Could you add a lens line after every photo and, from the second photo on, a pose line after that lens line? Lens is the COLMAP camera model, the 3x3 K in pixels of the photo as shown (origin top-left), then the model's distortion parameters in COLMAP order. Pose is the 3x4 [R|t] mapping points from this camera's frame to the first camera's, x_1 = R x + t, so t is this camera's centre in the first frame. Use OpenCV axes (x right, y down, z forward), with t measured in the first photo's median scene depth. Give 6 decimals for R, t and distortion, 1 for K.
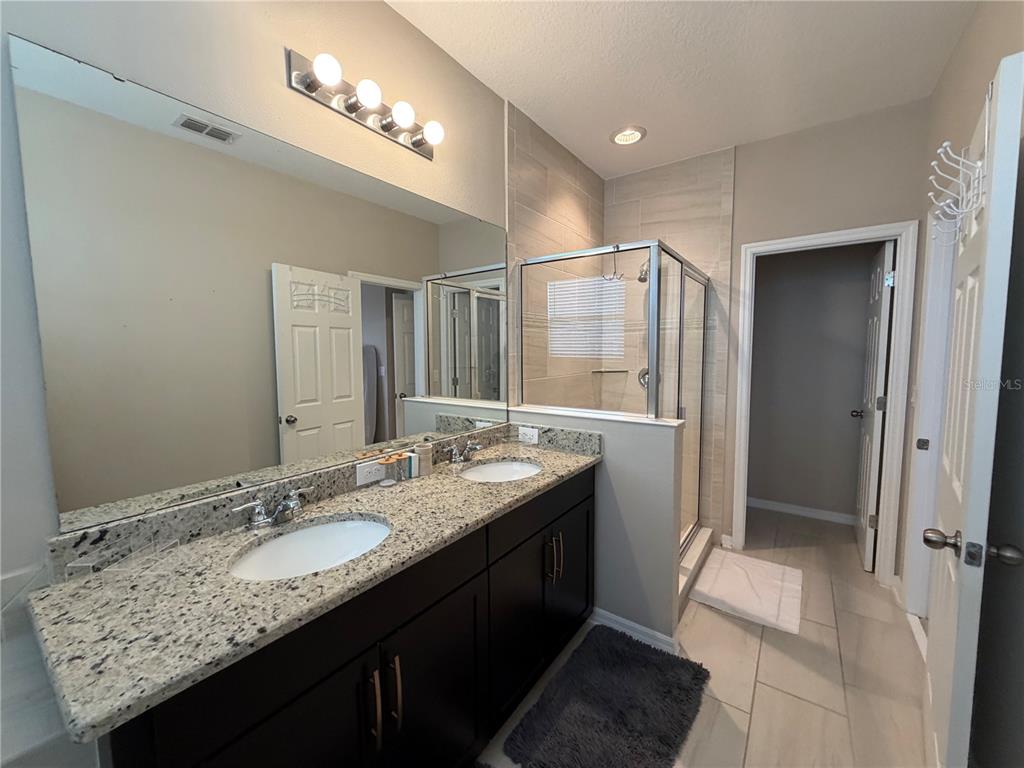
lens RADIAL K [[407.7, 0, 509.6], [0, 407.7, 385.0], [0, 0, 1]] dist [-0.000884, -0.000284]
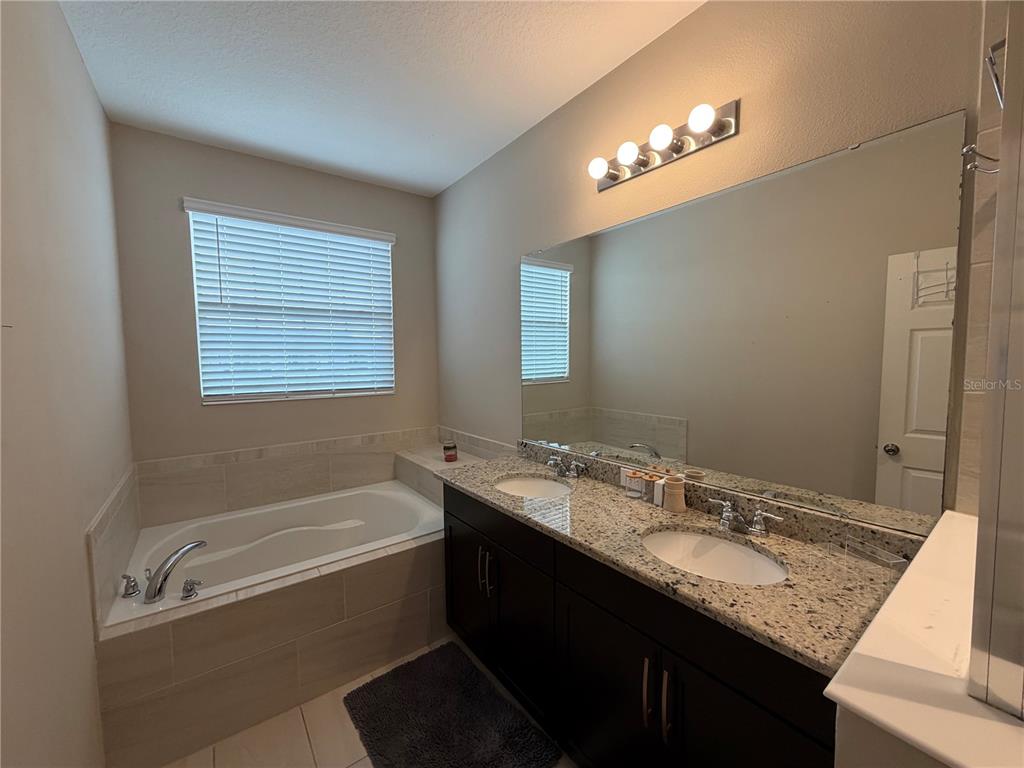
lens RADIAL K [[407.7, 0, 509.6], [0, 407.7, 385.0], [0, 0, 1]] dist [-0.000884, -0.000284]
pose [[-0.295249, 0.081928, -0.951901, 0.807662], [-0.060801, 0.992686, 0.104297, -0.144685], [0.953484, 0.088670, -0.288108, 0.950375]]
